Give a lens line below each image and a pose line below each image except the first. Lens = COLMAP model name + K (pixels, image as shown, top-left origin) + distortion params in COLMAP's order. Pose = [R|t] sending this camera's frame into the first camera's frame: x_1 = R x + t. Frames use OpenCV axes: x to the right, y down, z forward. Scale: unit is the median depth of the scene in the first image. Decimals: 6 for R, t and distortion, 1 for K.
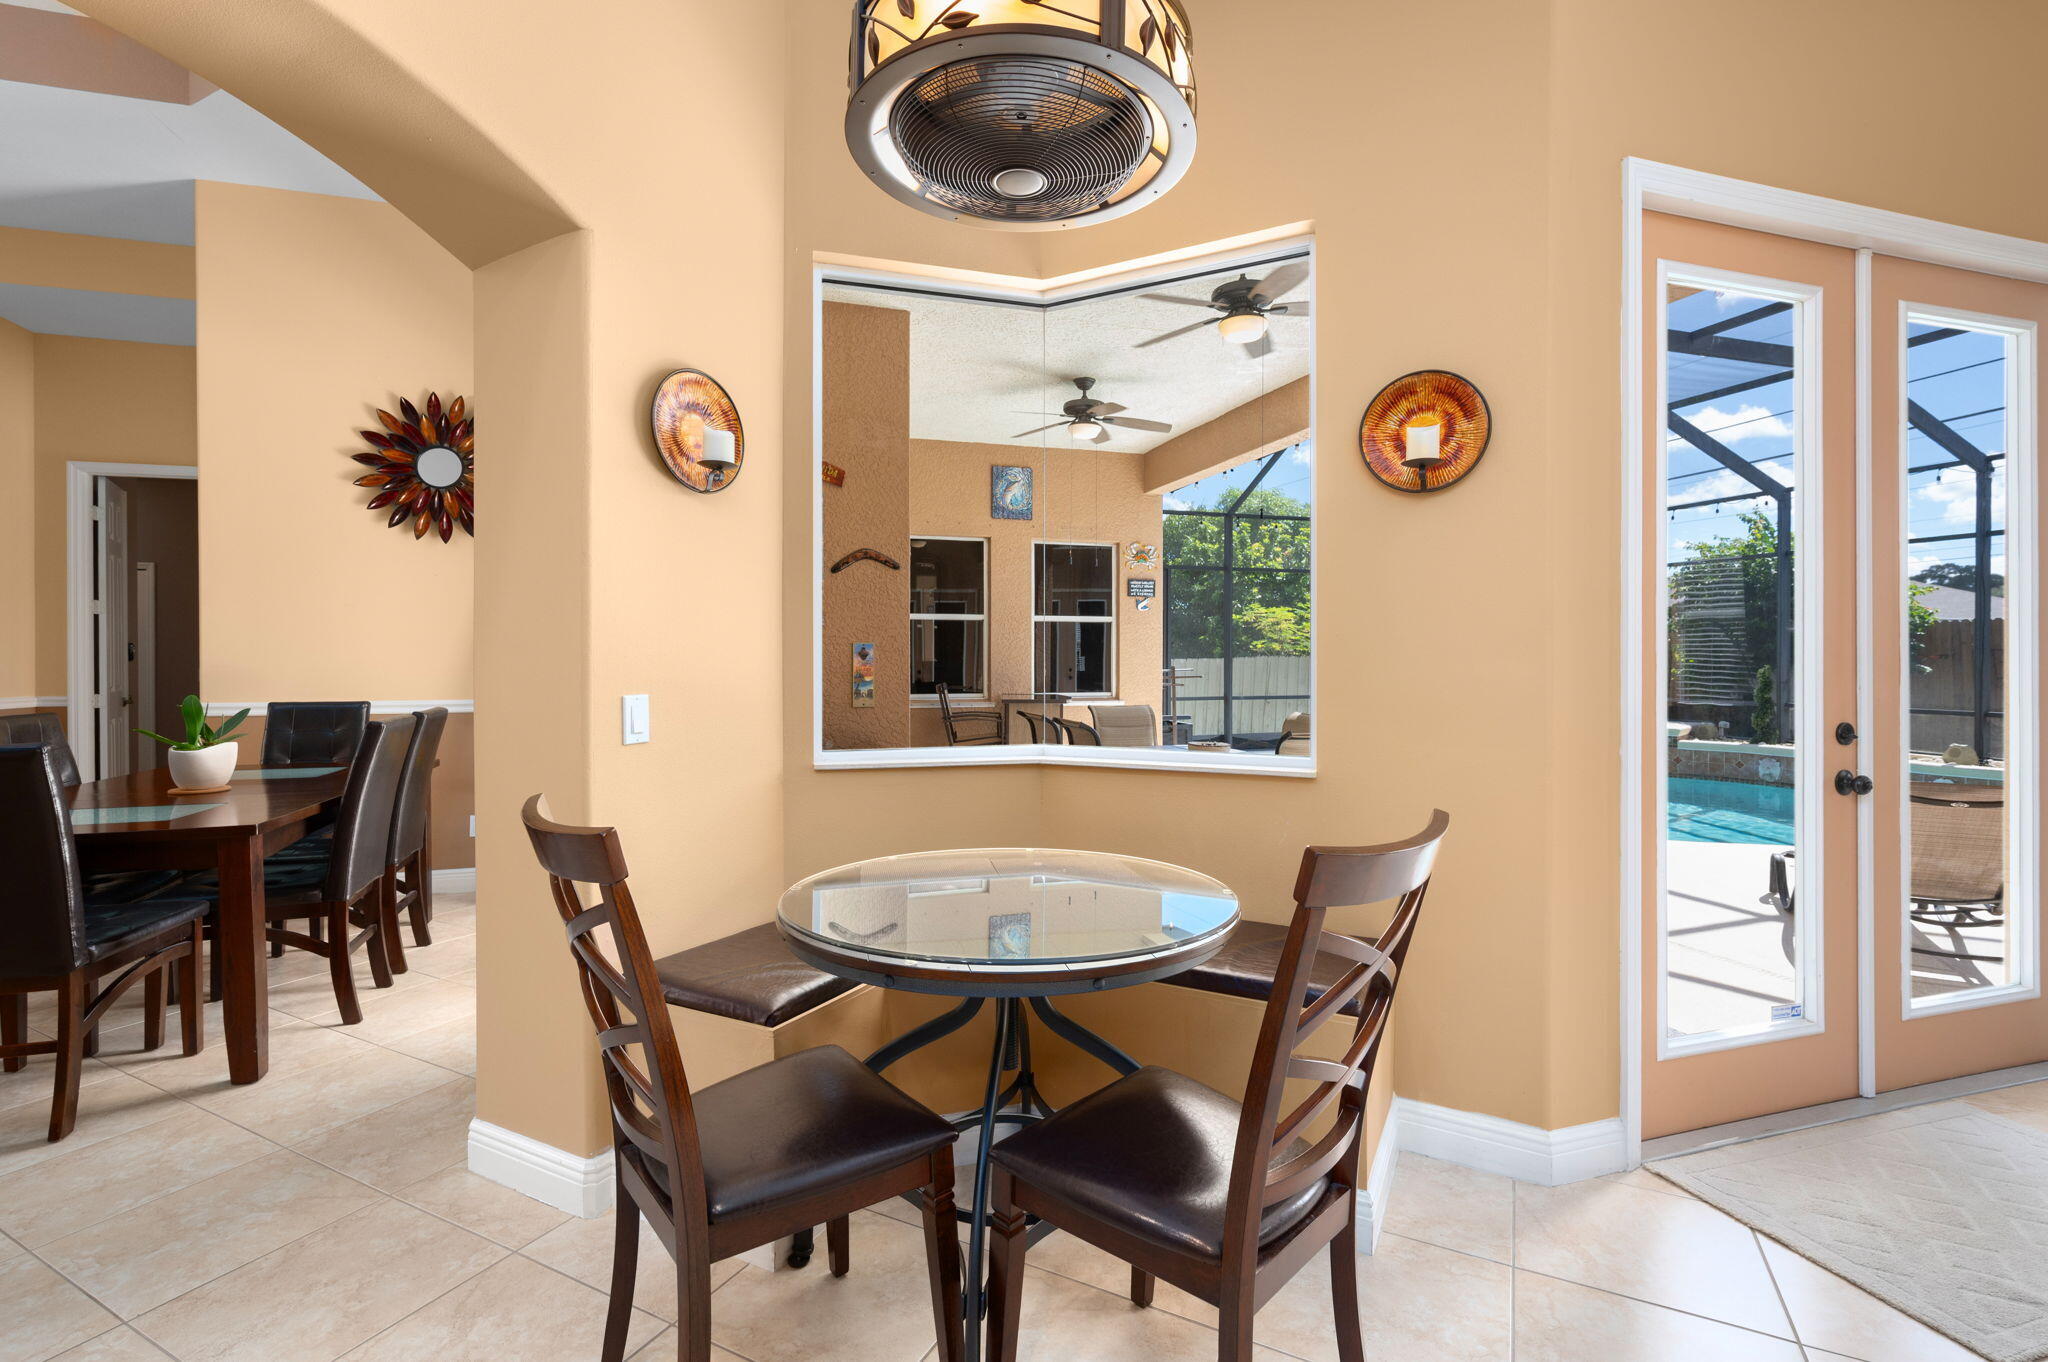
lens RADIAL K [[944.4, 0, 997.8], [0, 944.4, 661.5], [0, 0, 1]] dist [-0.000639, -0.000189]
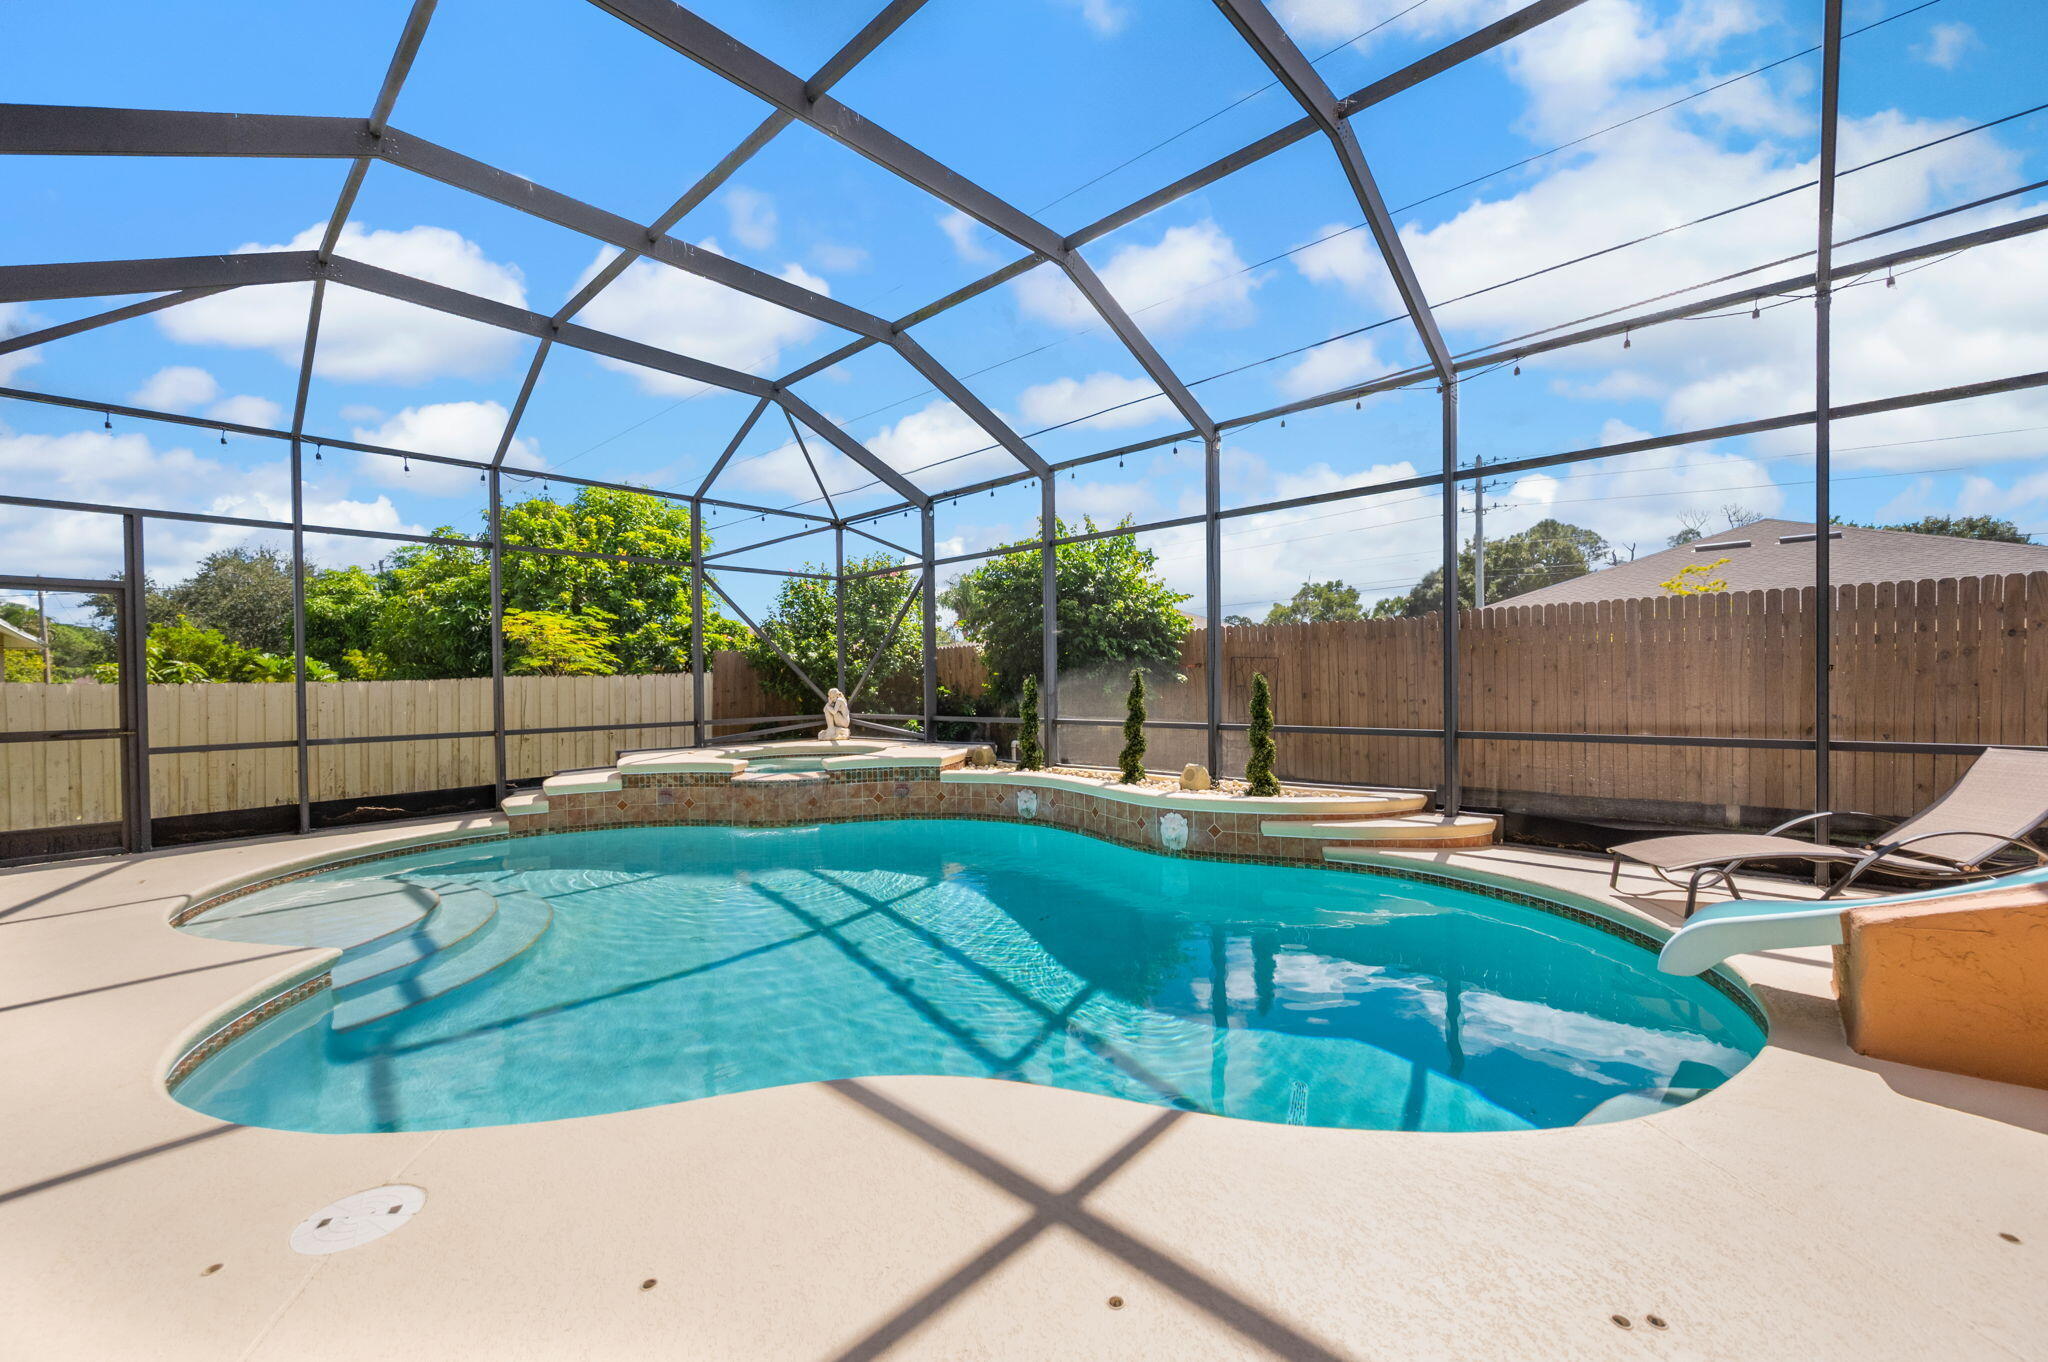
lens RADIAL K [[814.4, 0, 1024.0], [0, 814.4, 681.0], [0, 0, 1]] dist [-0.000909, -0.000101]
pose [[0.862997, -0.012590, 0.505053, 0.449412], [0.019668, 0.999769, -0.008684, 0.016374], [-0.504826, 0.017428, 0.863045, 0.389122]]
